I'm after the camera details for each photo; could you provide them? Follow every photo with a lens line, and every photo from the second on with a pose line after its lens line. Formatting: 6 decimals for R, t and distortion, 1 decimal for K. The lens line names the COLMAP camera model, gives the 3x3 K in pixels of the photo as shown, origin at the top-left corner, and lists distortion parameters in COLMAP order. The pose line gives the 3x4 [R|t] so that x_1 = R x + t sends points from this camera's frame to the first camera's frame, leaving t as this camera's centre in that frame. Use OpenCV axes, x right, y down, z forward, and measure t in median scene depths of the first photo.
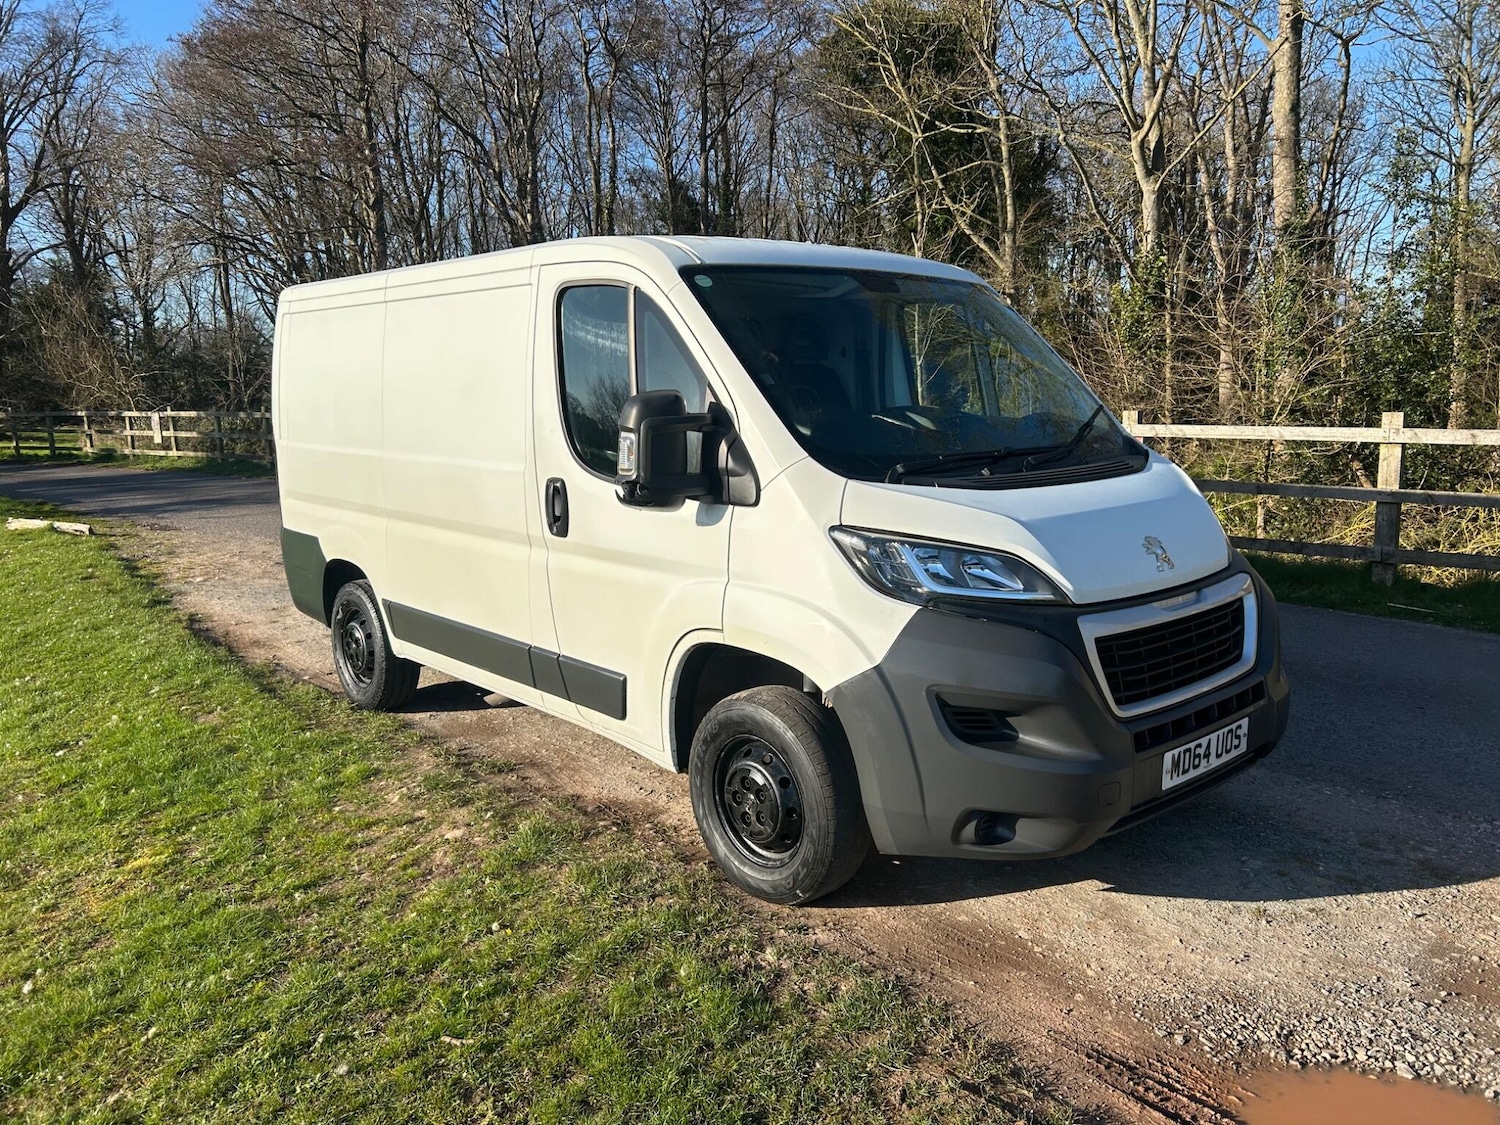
lens RADIAL K [[1132.4, 0, 750.0], [0, 1132.4, 562.5], [0, 0, 1]] dist [0.051398, -0.056360]
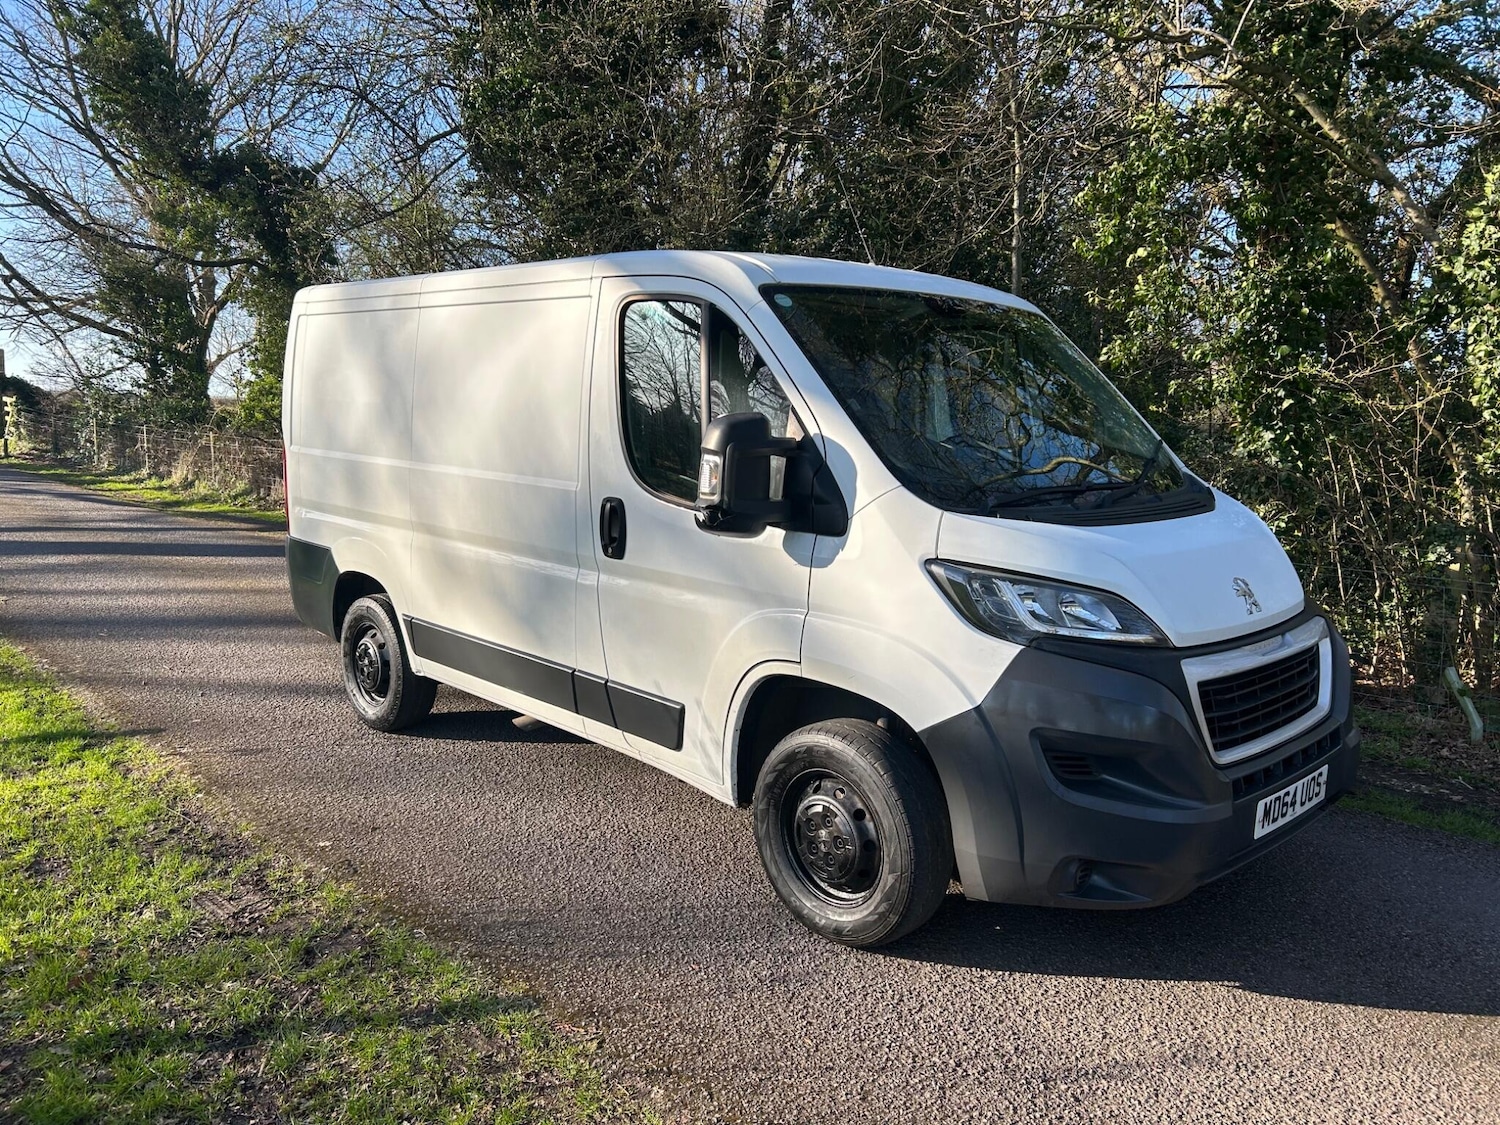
lens RADIAL K [[1132.4, 0, 750.0], [0, 1132.4, 562.5], [0, 0, 1]] dist [0.051398, -0.056360]
pose [[0.998547, 0.029242, 0.045254, -0.109655], [-0.028628, 0.999490, -0.014155, -0.009977], [-0.045644, 0.012839, 0.998875, 0.036449]]
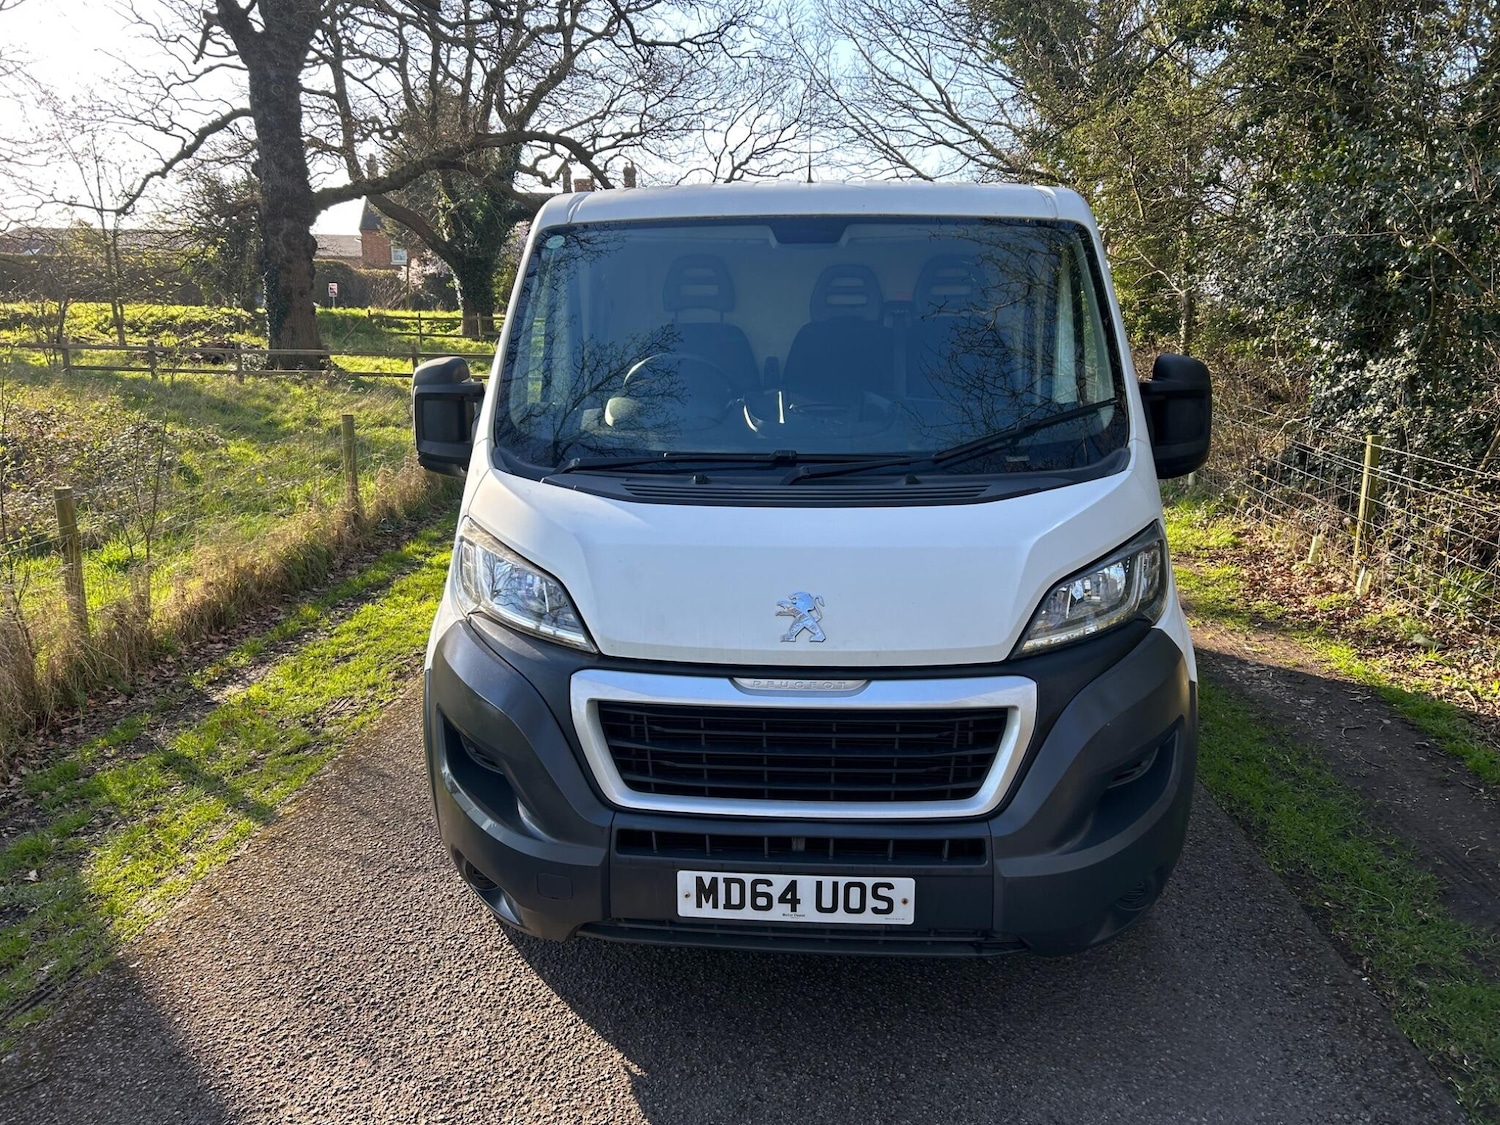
lens RADIAL K [[1135.8, 0, 765.7], [0, 1135.8, 566.8], [0, 0, 1]] dist [0.046325, -0.049527]
pose [[0.697792, 0.176567, -0.694198, 0.813778], [-0.118428, 0.984244, 0.131298, -0.128590], [0.706442, -0.009406, 0.707708, 0.449559]]
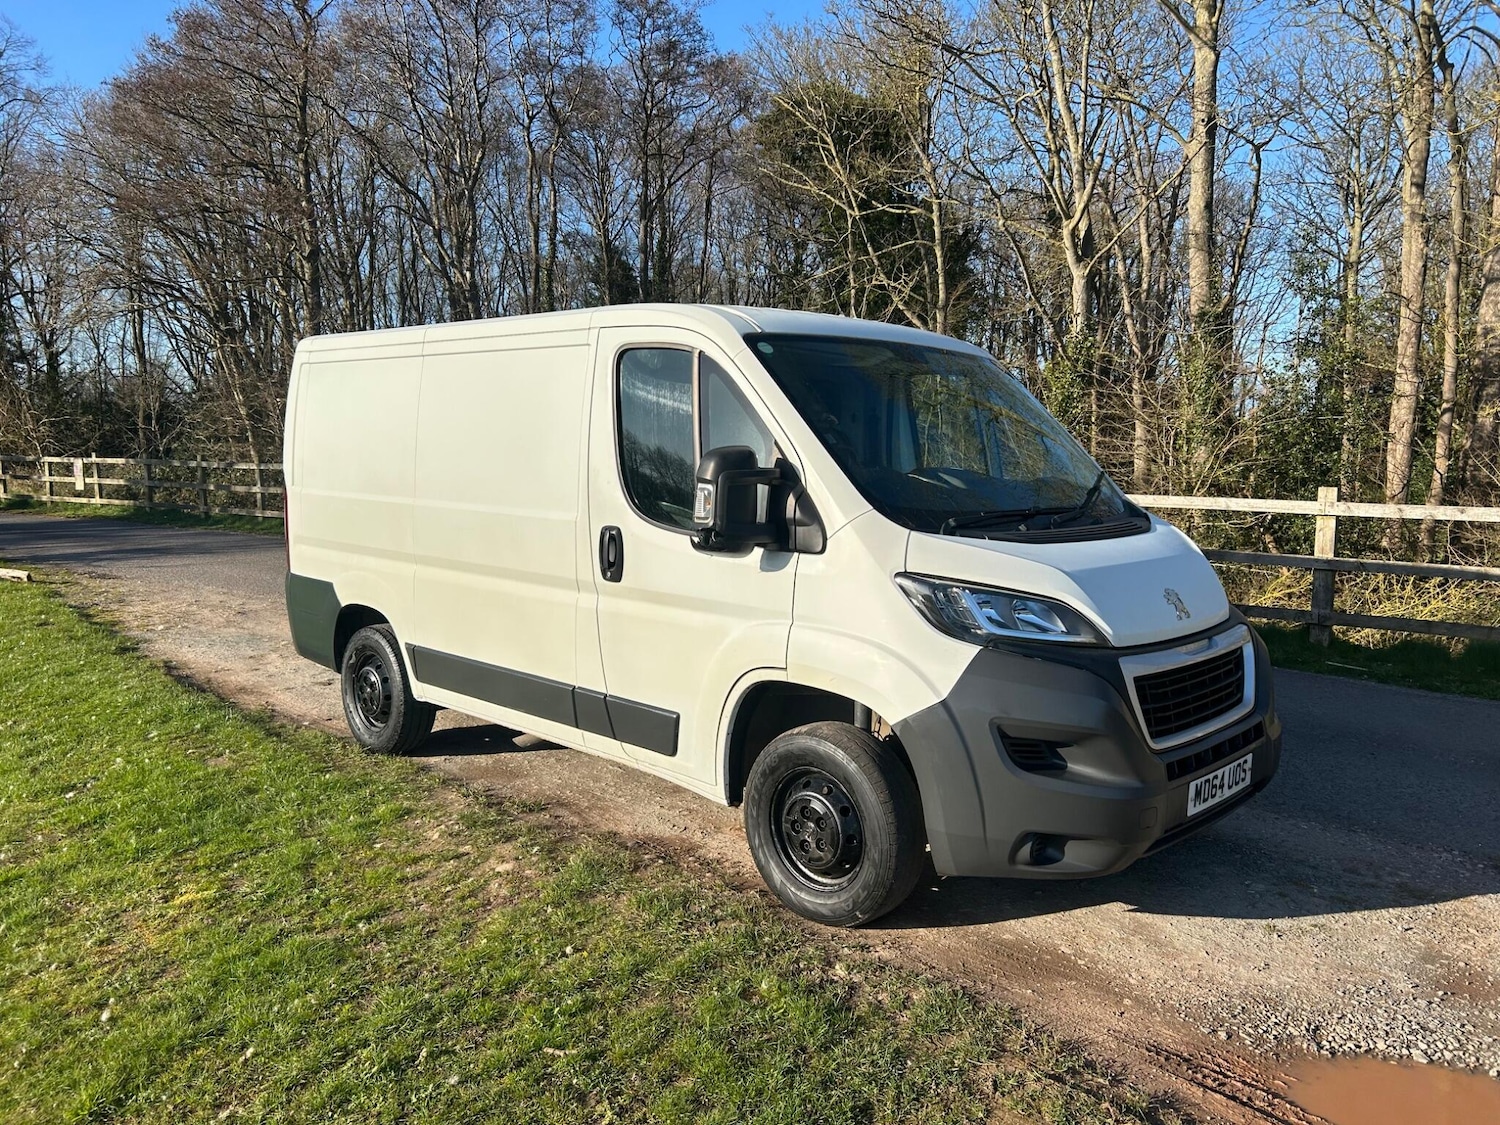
lens RADIAL K [[1132.3, 0, 766.8], [0, 1132.3, 574.6], [0, 0, 1]] dist [0.054026, -0.059769]
pose [[0.995881, 0.017608, 0.088945, -0.135371], [-0.013564, 0.998856, -0.045860, 0.019174], [-0.089651, 0.044464, 0.994980, -0.071067]]
